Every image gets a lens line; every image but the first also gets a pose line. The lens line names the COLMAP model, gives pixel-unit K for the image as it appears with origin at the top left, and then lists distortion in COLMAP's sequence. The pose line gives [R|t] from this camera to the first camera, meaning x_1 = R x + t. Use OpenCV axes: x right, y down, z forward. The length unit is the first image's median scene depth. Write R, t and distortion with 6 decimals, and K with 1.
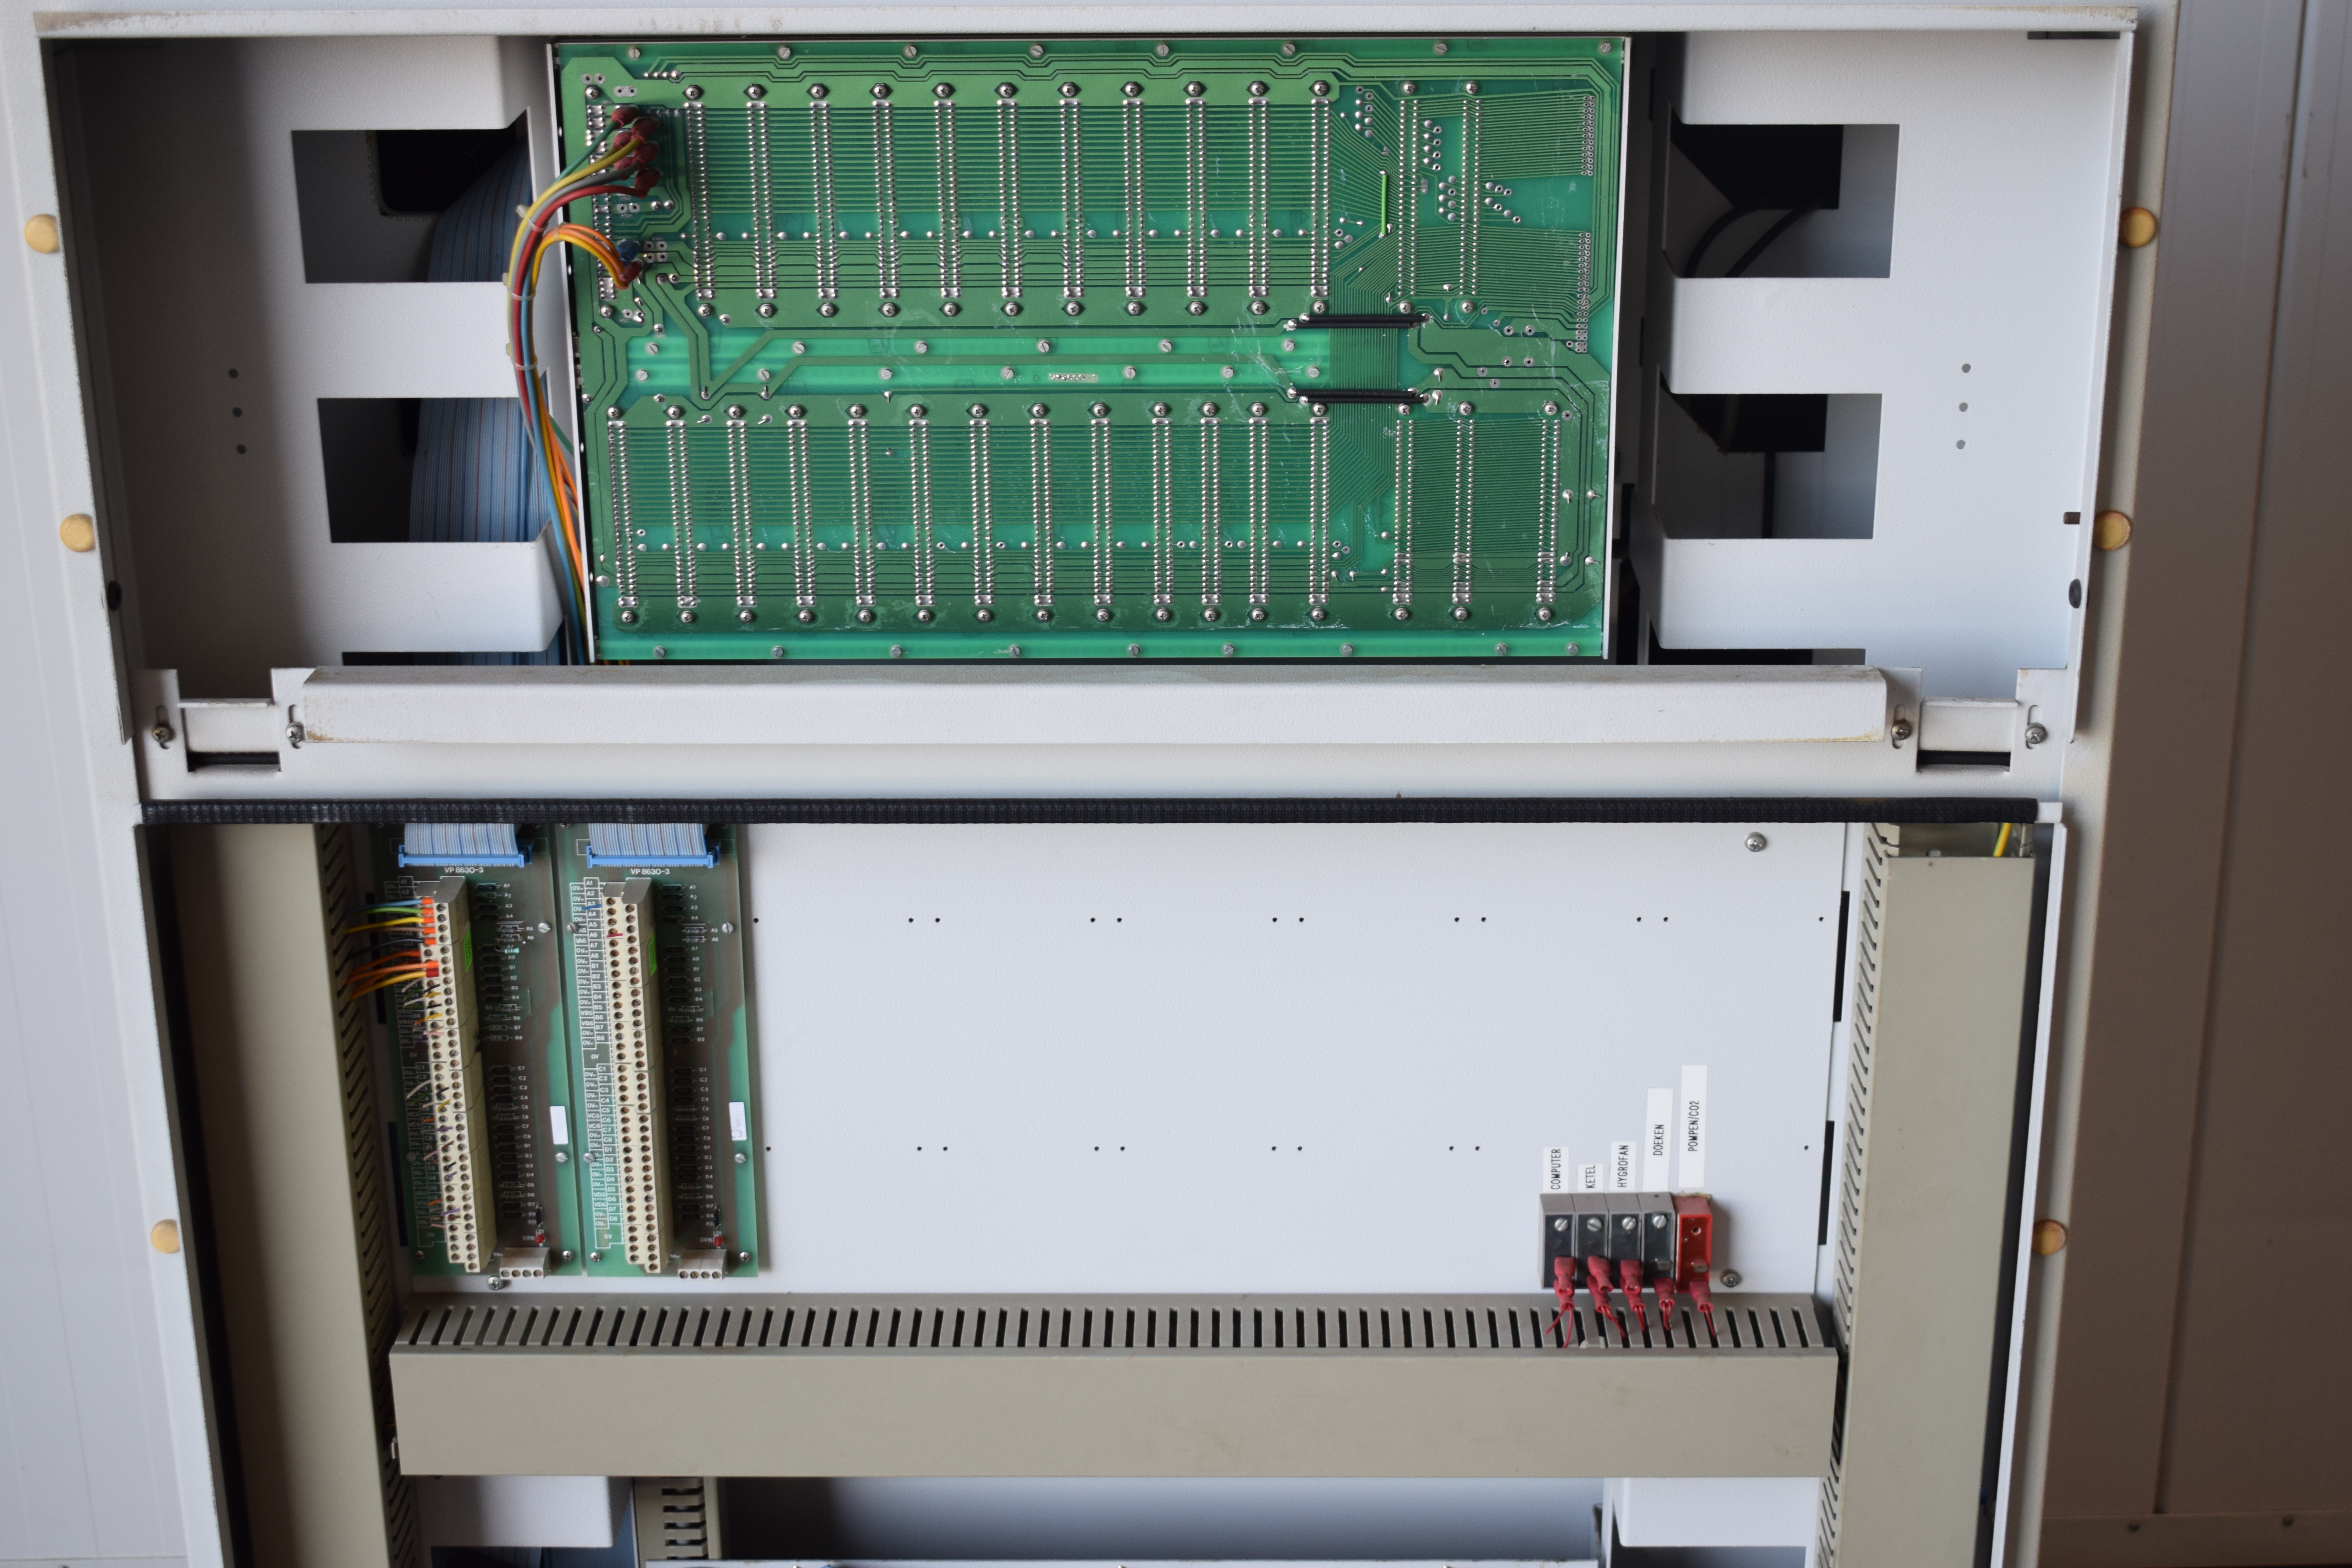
lens RADIAL K [[3582.0, 0, 1176.0], [0, 3582.0, 784.0], [0, 0, 1]] dist [-0.011955, 0.017497]
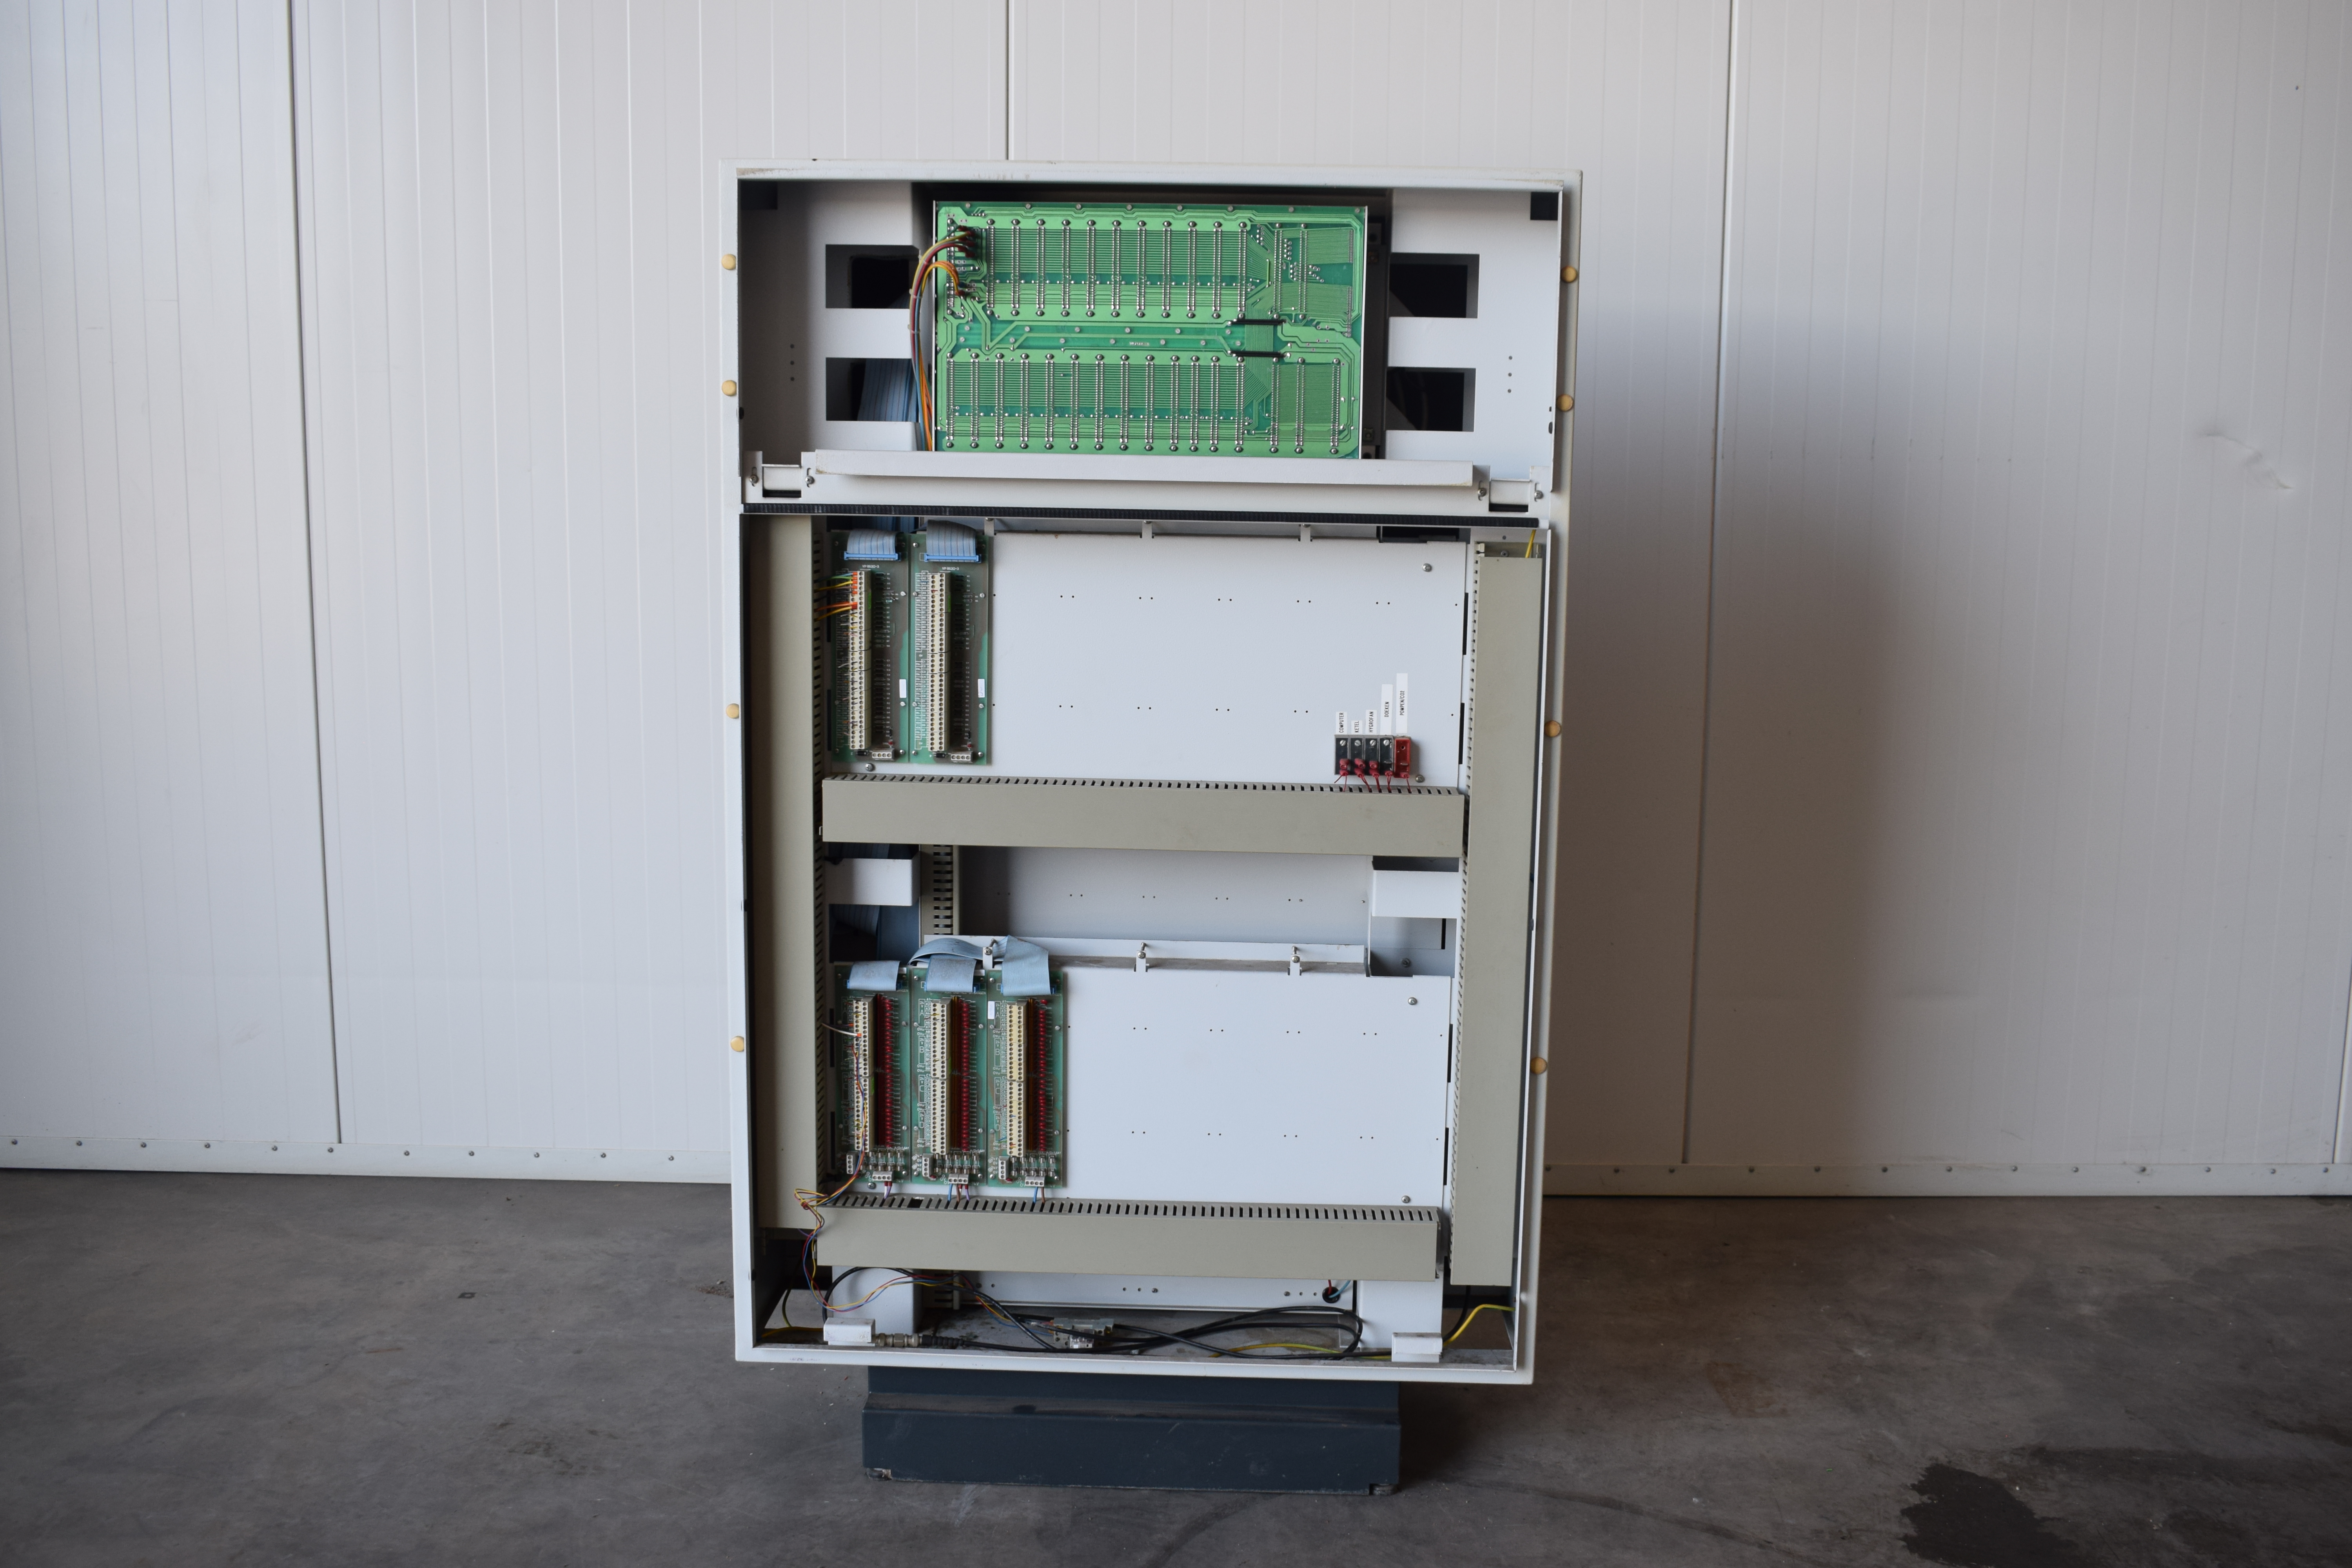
lens RADIAL K [[2263.8, 0, 1176.0], [0, 2263.8, 784.0], [0, 0, 1]] dist [-0.074193, 0.010792]
pose [[0.999423, 0.027721, -0.019648, 0.032354], [-0.031371, 0.974955, -0.220180, 0.483122], [0.013052, 0.220670, 0.975261, -0.400787]]
